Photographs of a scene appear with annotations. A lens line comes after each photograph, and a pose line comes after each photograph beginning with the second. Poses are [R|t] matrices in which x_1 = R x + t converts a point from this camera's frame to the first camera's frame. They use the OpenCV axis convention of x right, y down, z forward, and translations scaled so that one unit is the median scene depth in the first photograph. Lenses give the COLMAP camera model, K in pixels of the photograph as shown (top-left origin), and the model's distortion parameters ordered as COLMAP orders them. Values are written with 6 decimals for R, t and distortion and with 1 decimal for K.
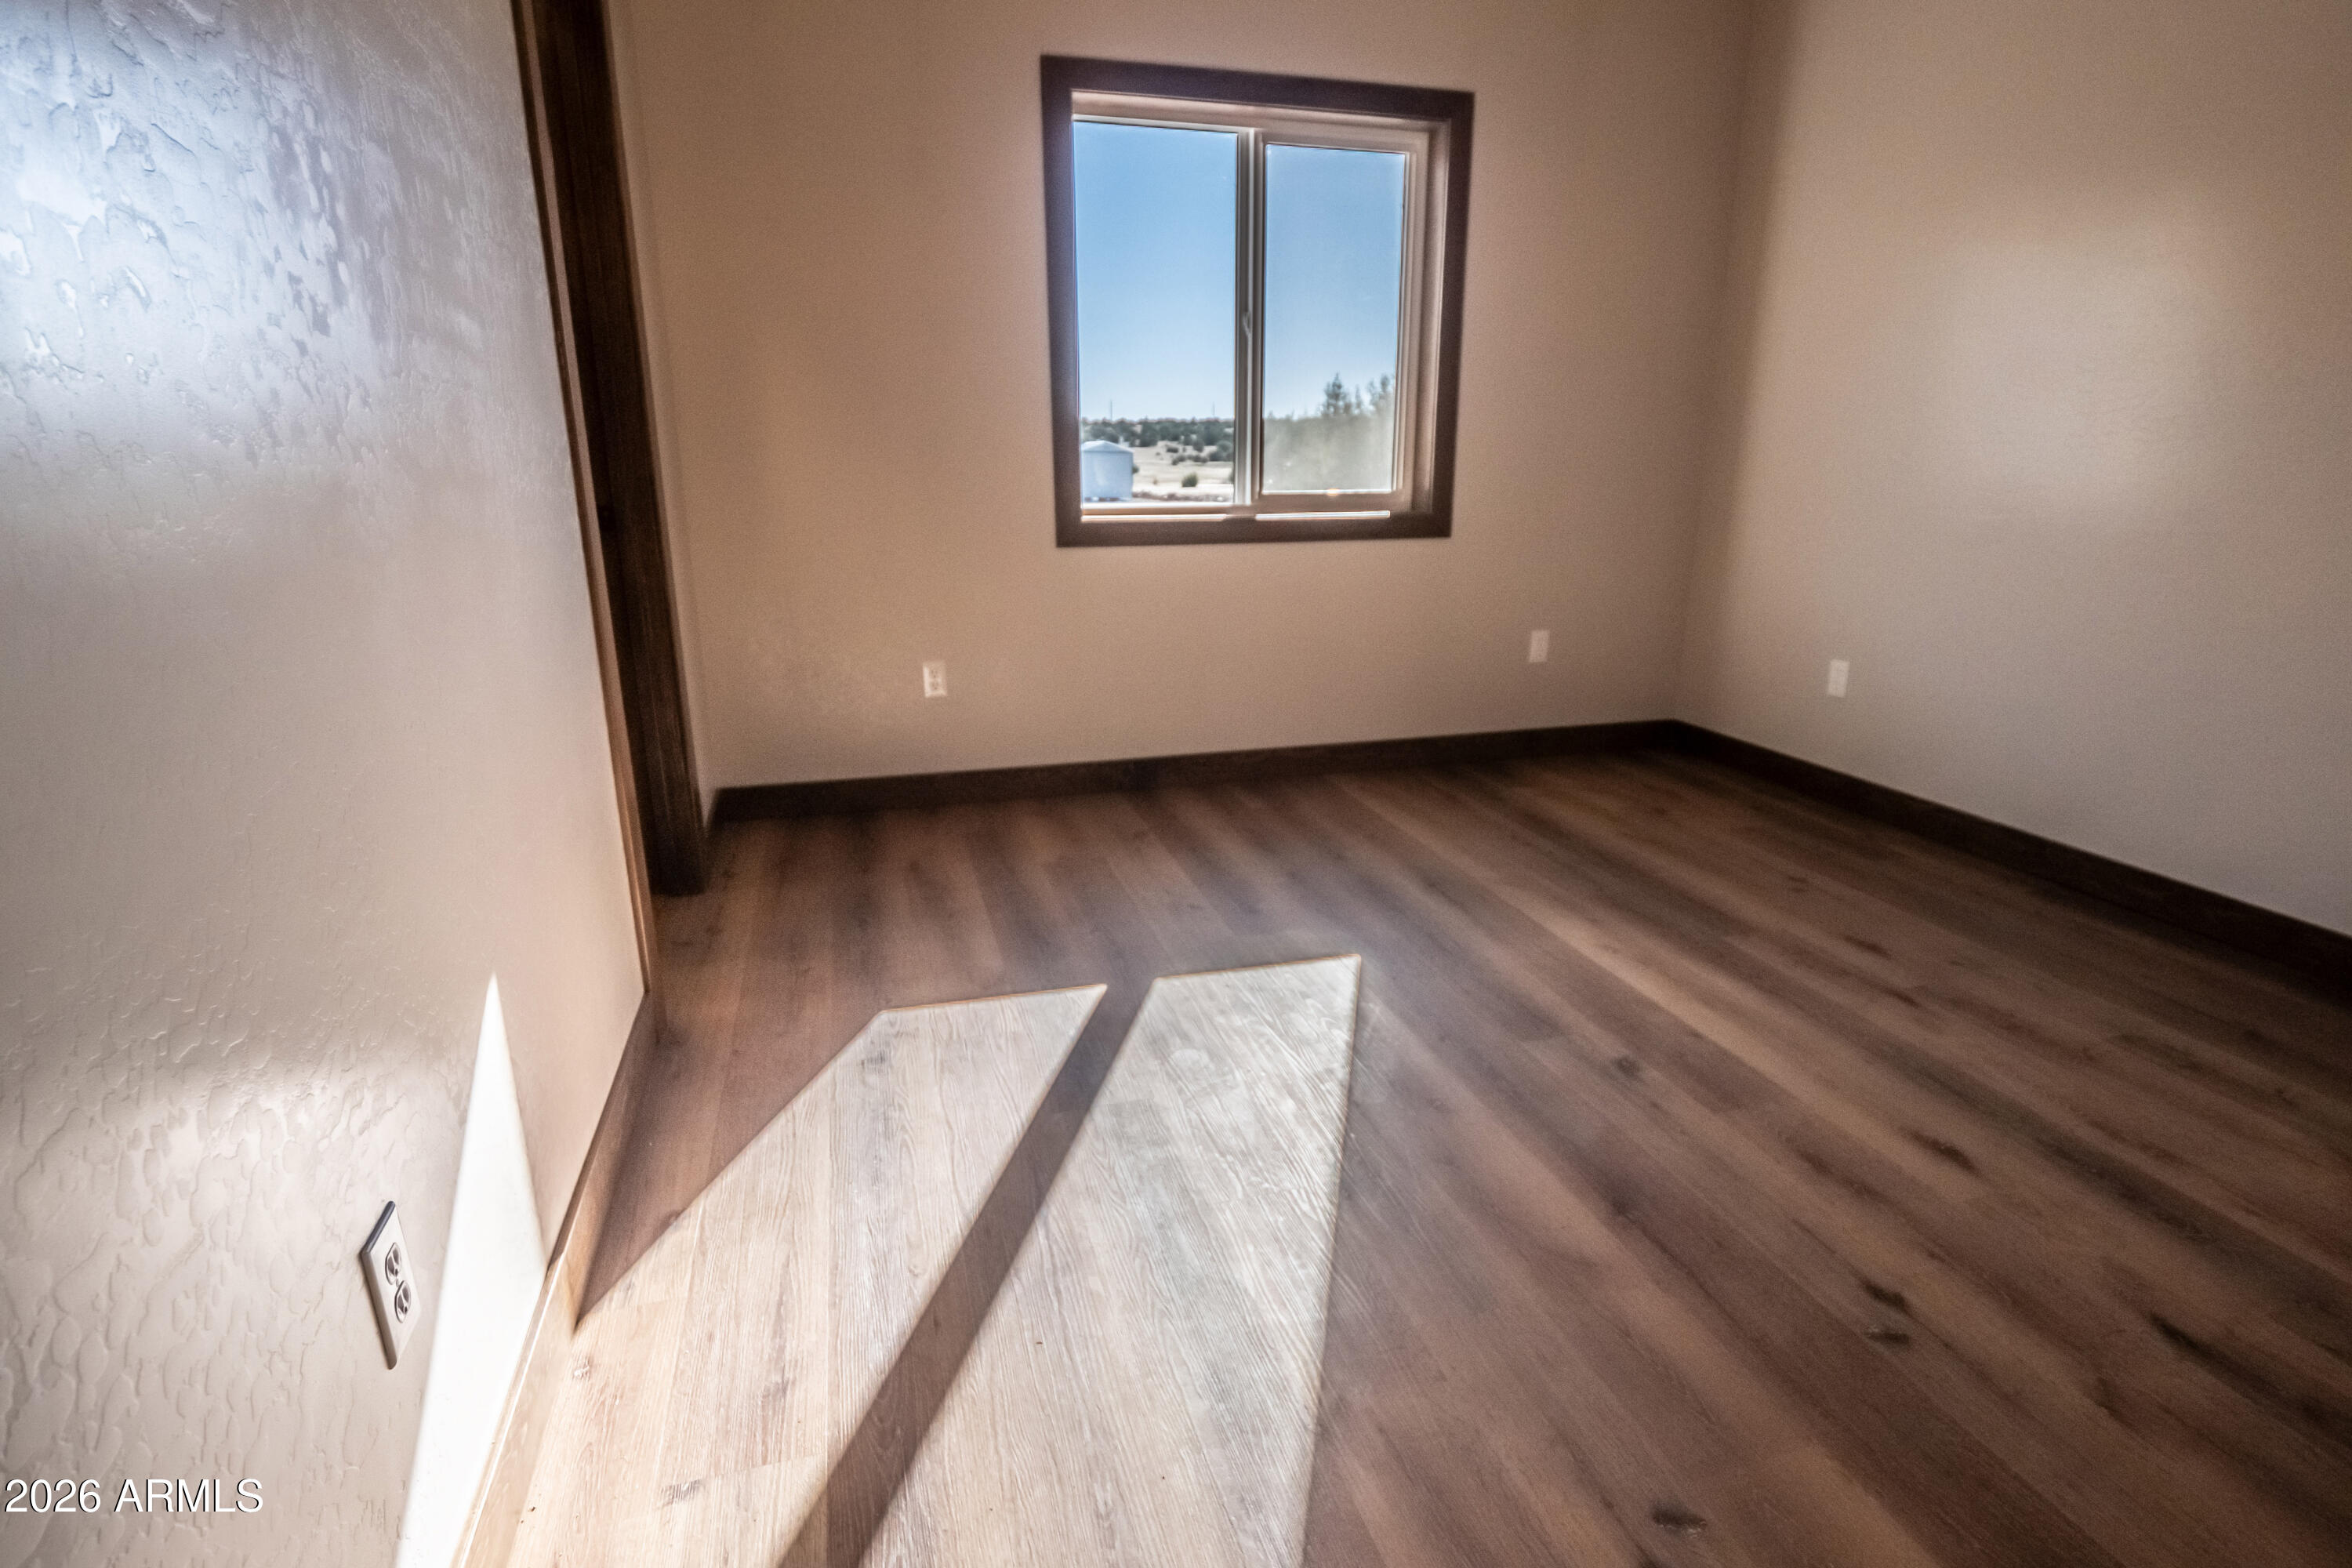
lens RADIAL K [[1152.7, 0, 1181.8], [0, 1152.7, 766.1], [0, 0, 1]] dist [0.001967, -0.011256]
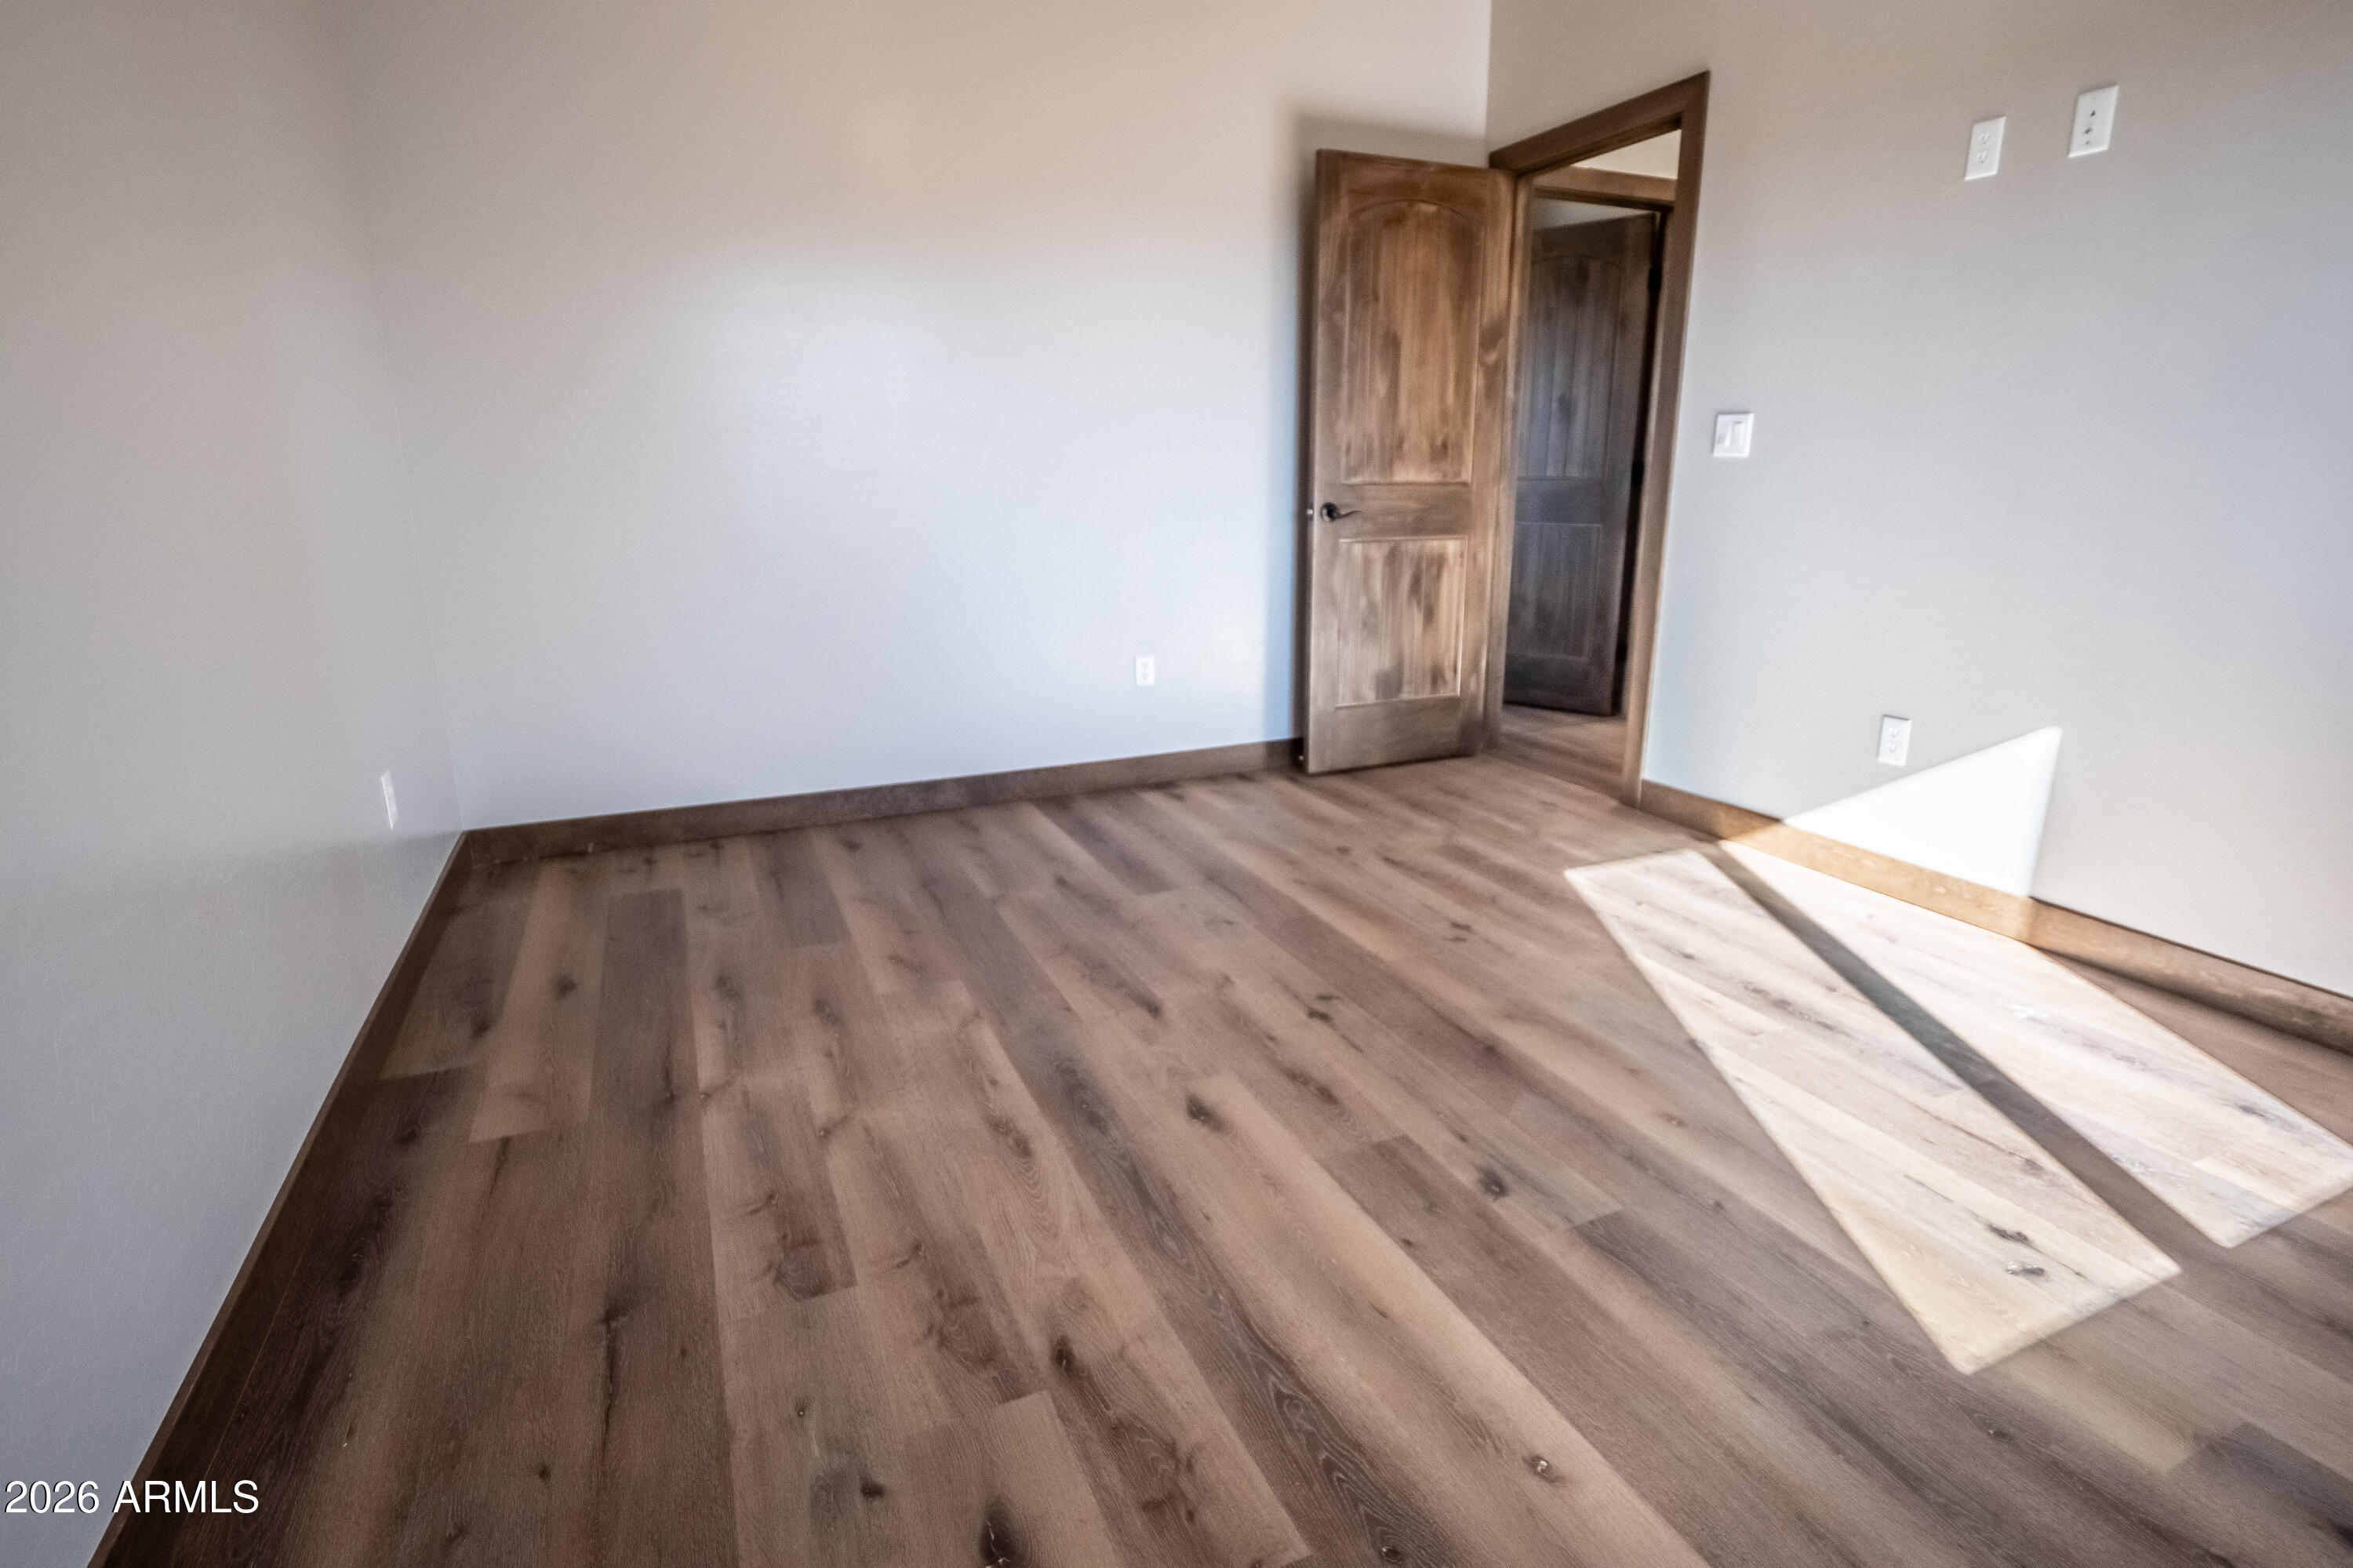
lens RADIAL K [[1153.2, 0, 1182.3], [0, 1153.2, 766.1], [0, 0, 1]] dist [0.001967, -0.011256]
pose [[-0.990925, 0.031660, -0.130632, 0.762481], [-0.036899, 0.870454, 0.490864, -0.445511], [0.129250, 0.491230, -0.861387, 1.654428]]
